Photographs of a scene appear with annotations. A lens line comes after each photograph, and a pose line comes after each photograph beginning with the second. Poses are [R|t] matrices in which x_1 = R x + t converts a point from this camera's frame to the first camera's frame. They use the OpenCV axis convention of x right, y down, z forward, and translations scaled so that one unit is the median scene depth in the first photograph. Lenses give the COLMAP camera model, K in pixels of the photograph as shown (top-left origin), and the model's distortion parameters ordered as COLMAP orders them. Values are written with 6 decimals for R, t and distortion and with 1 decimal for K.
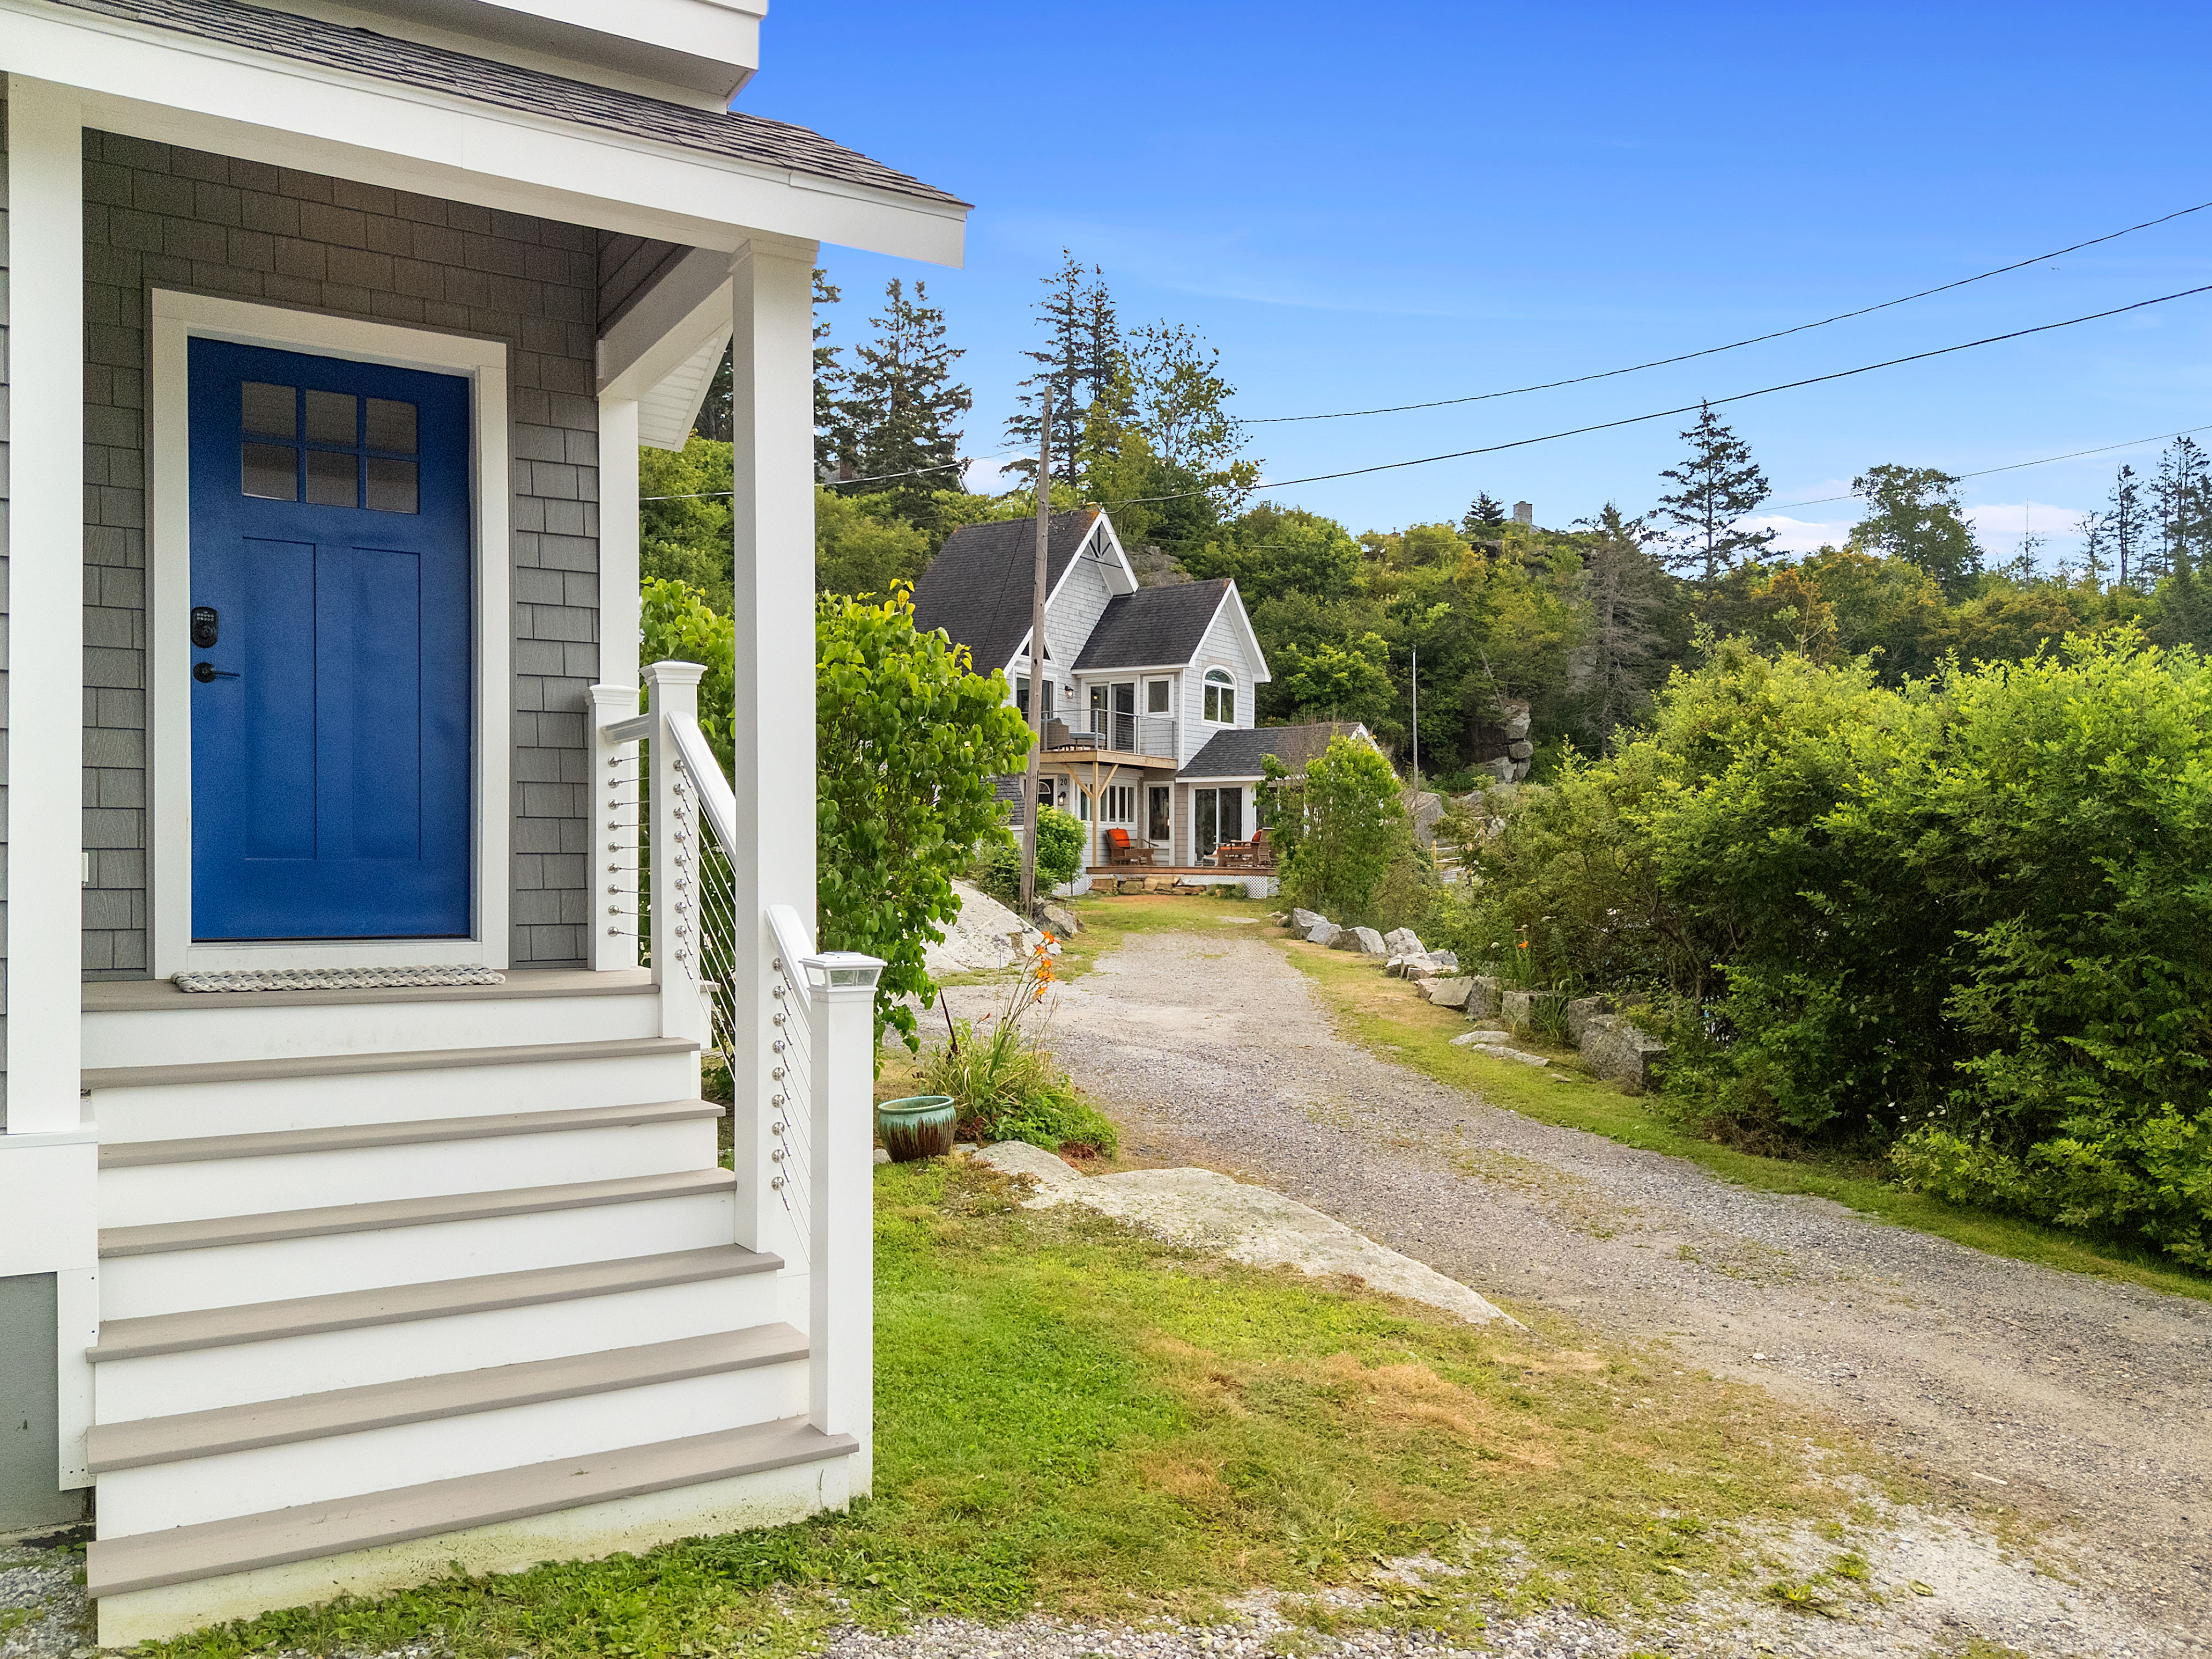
lens RADIAL K [[1791.6, 0, 1106.0], [0, 1791.6, 829.5], [0, 0, 1]] dist [0.047811, -0.000633]
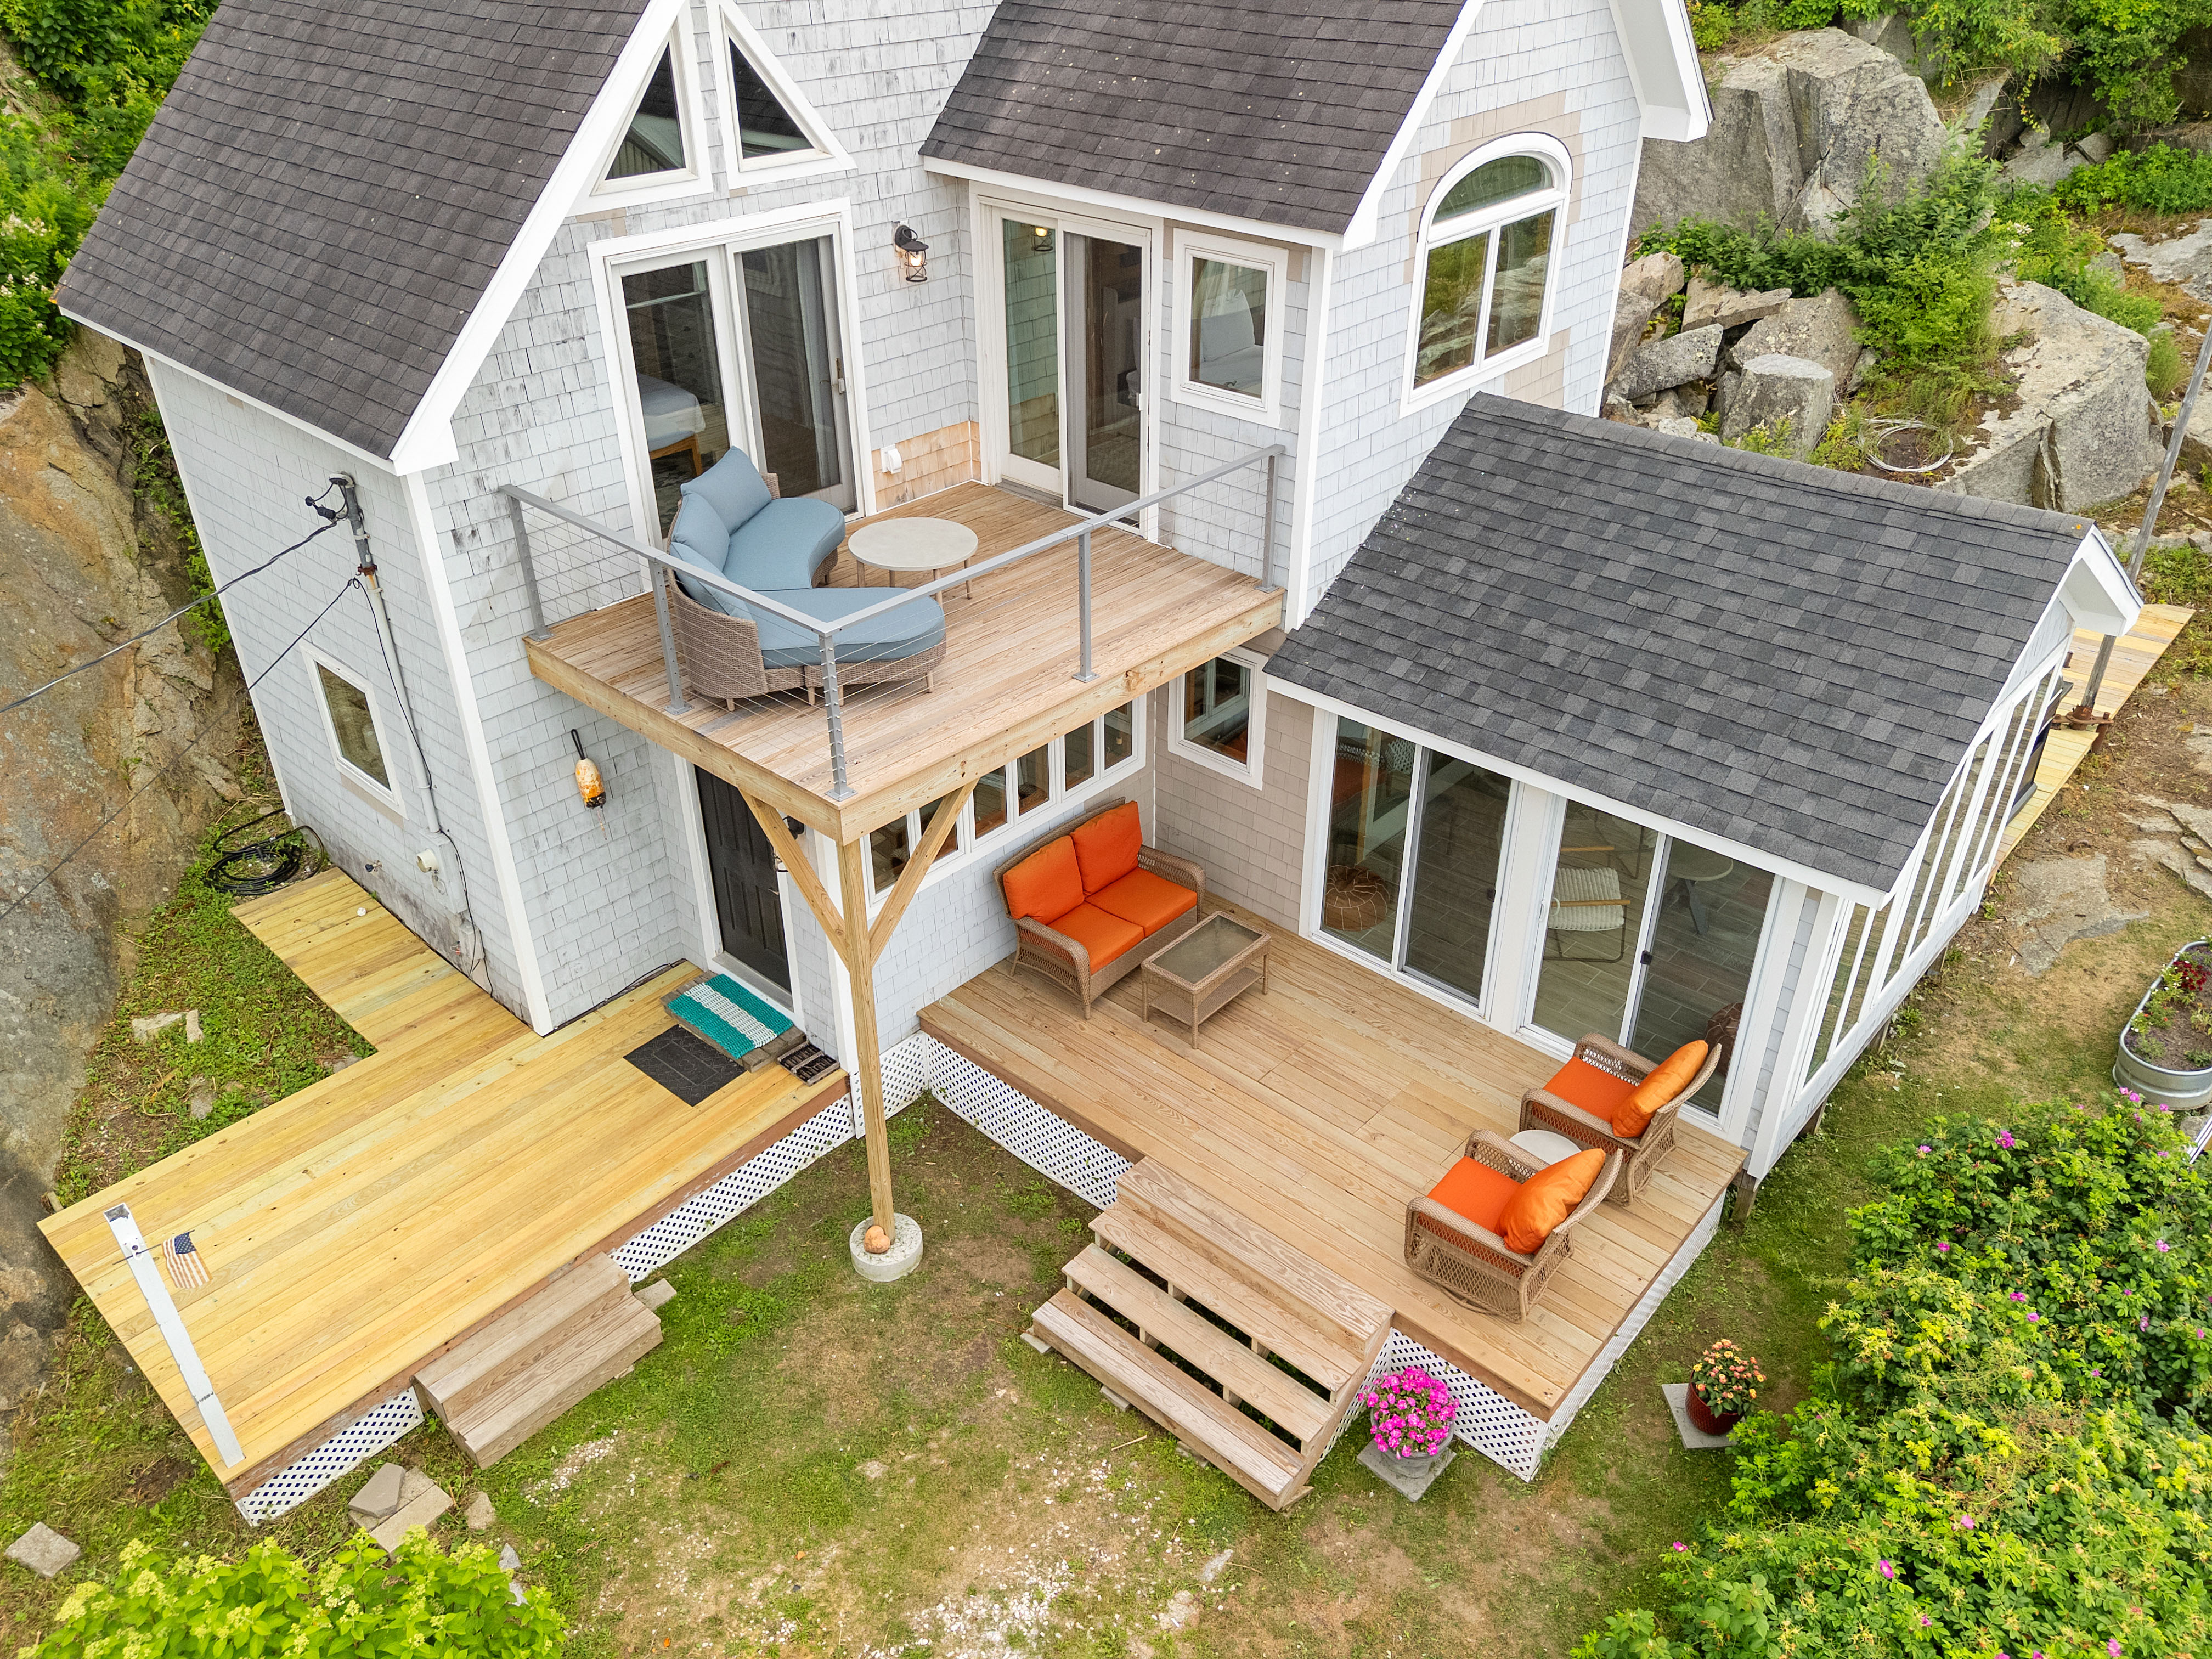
lens RADIAL K [[1681.6, 0, 1129.3], [0, 1681.6, 695.2], [0, 0, 1]] dist [0.124048, -0.111029]
pose [[0.985239, 0.086236, -0.147879, 0.053095], [-0.004441, 0.876432, 0.481505, -0.137705], [0.171129, -0.473740, 0.863878, 0.737141]]
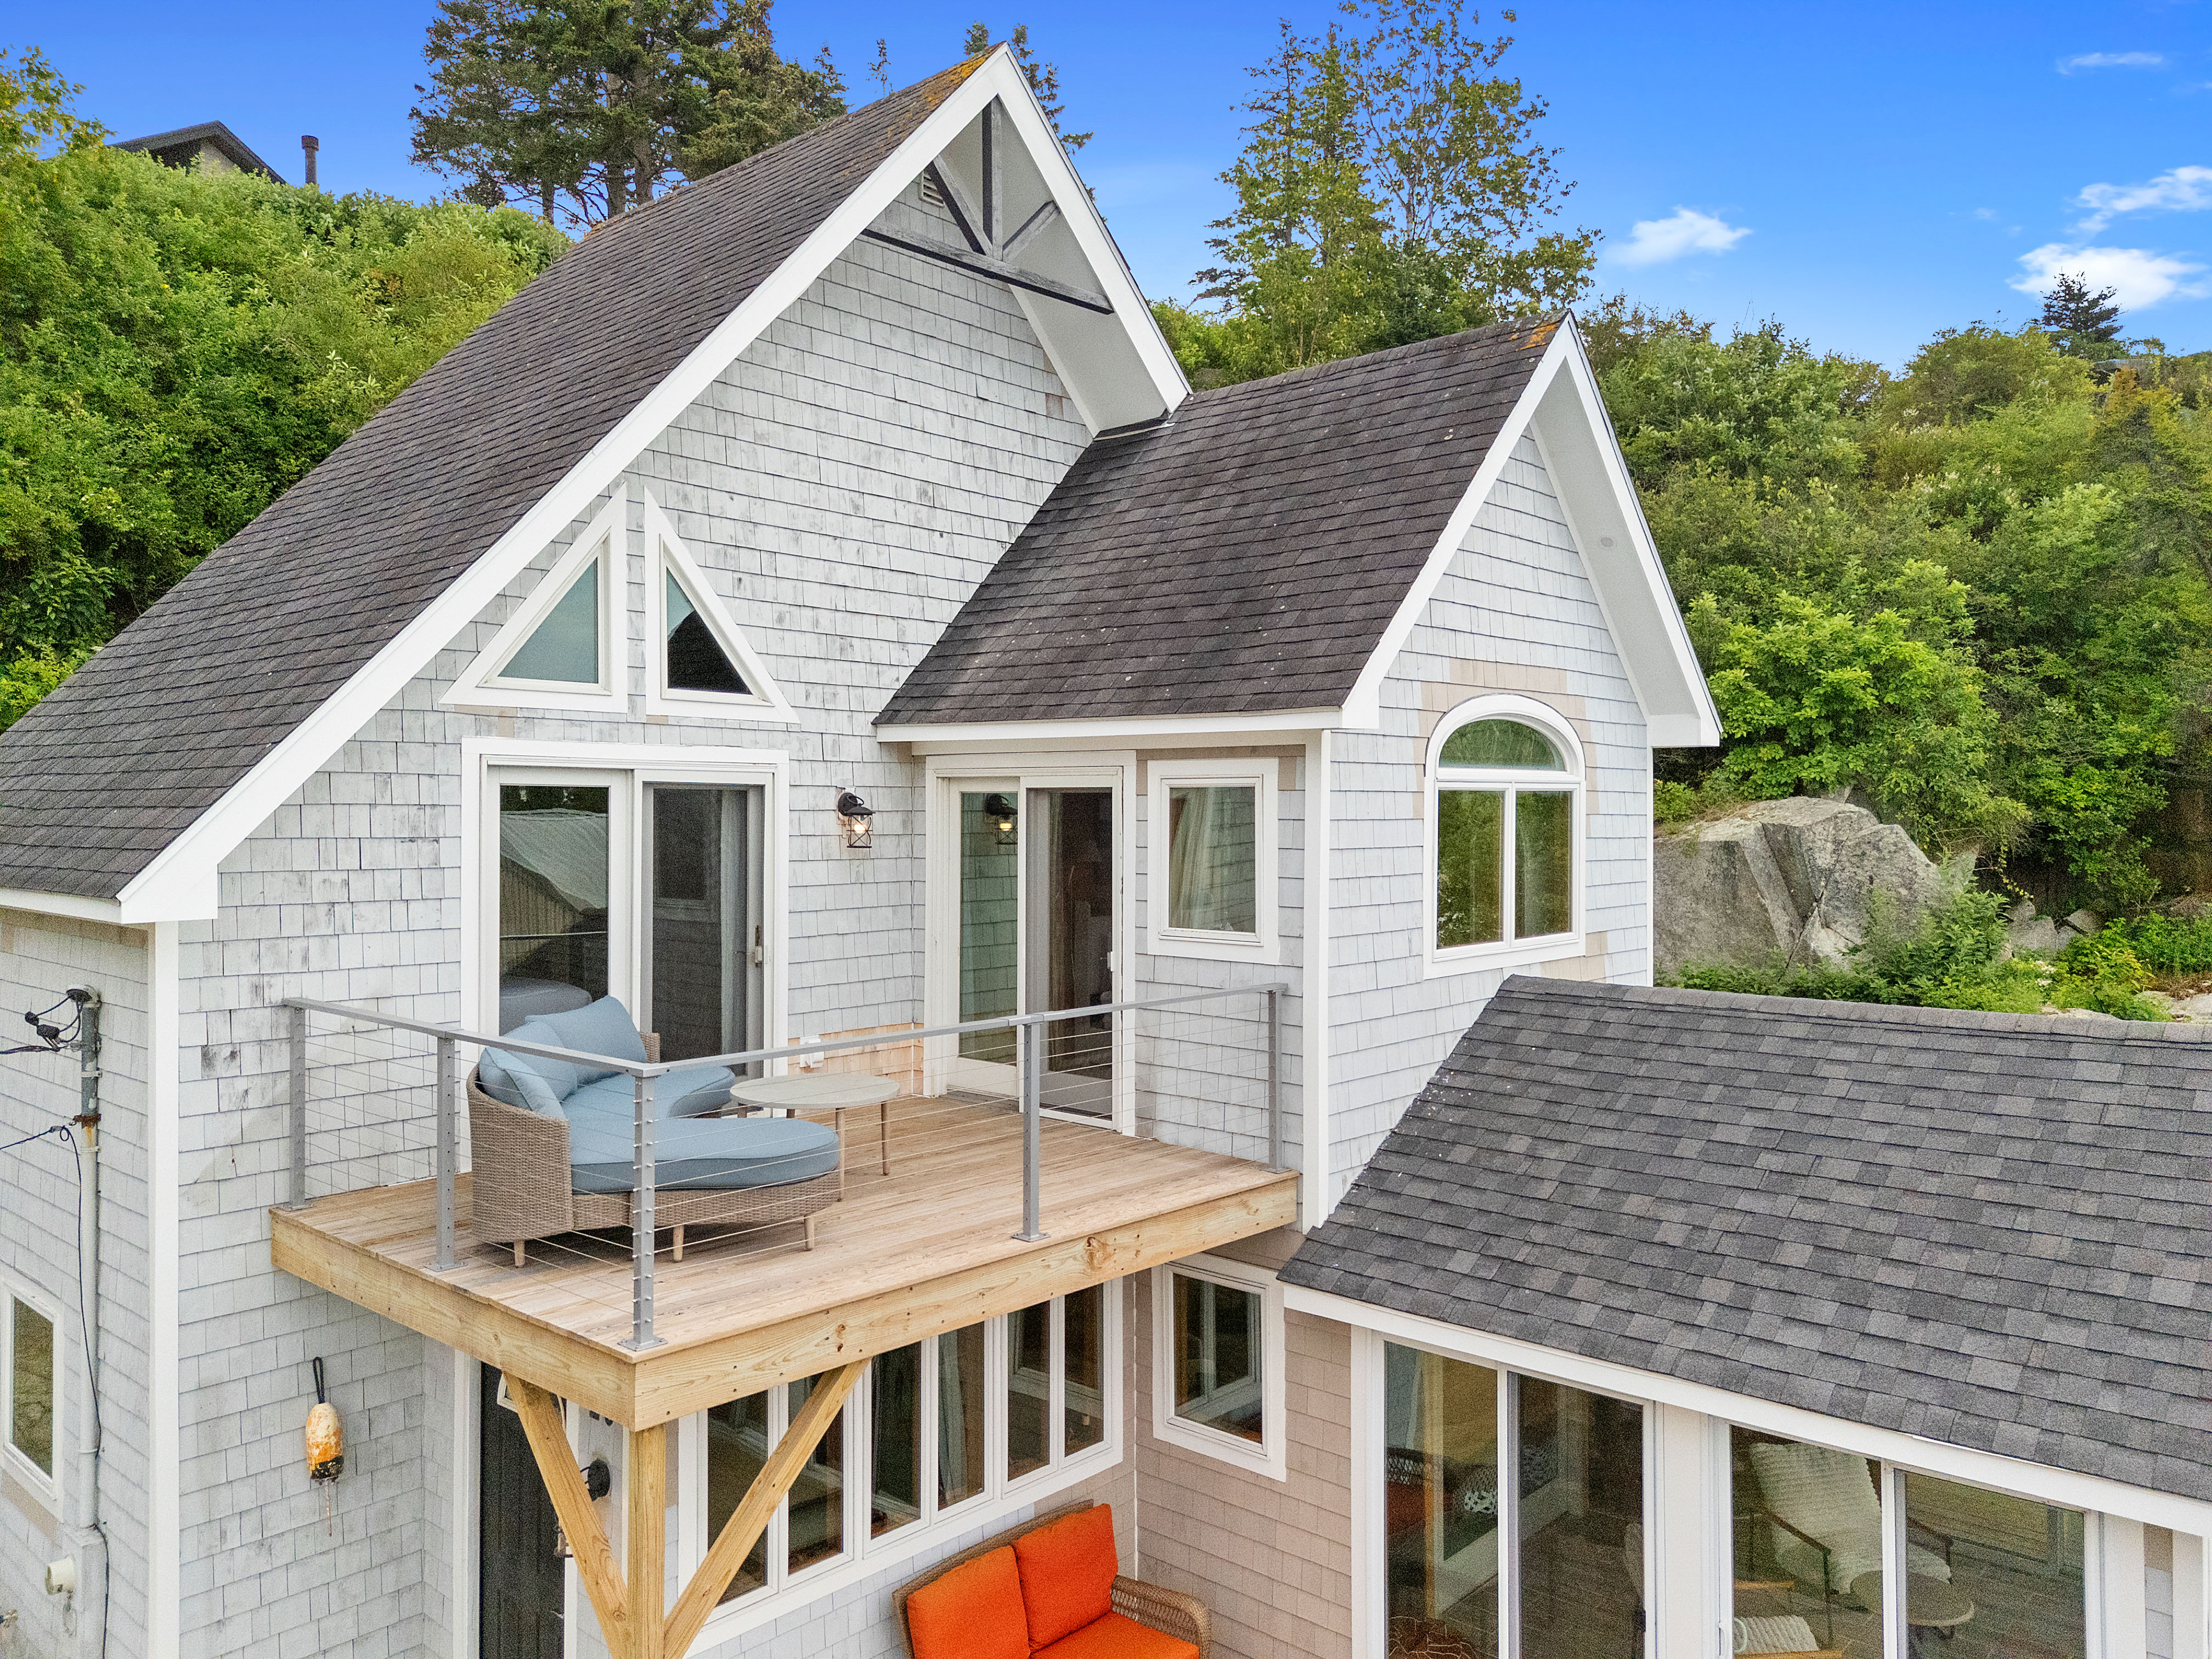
lens RADIAL K [[1608.6, 0, 1116.1], [0, 1608.6, 775.8], [0, 0, 1]] dist [0.088243, -0.056152]
pose [[0.984002, -0.002789, -0.178136, 0.050192], [0.003548, 0.999986, 0.003942, -0.081421], [0.178123, -0.004511, 0.983998, 0.776316]]
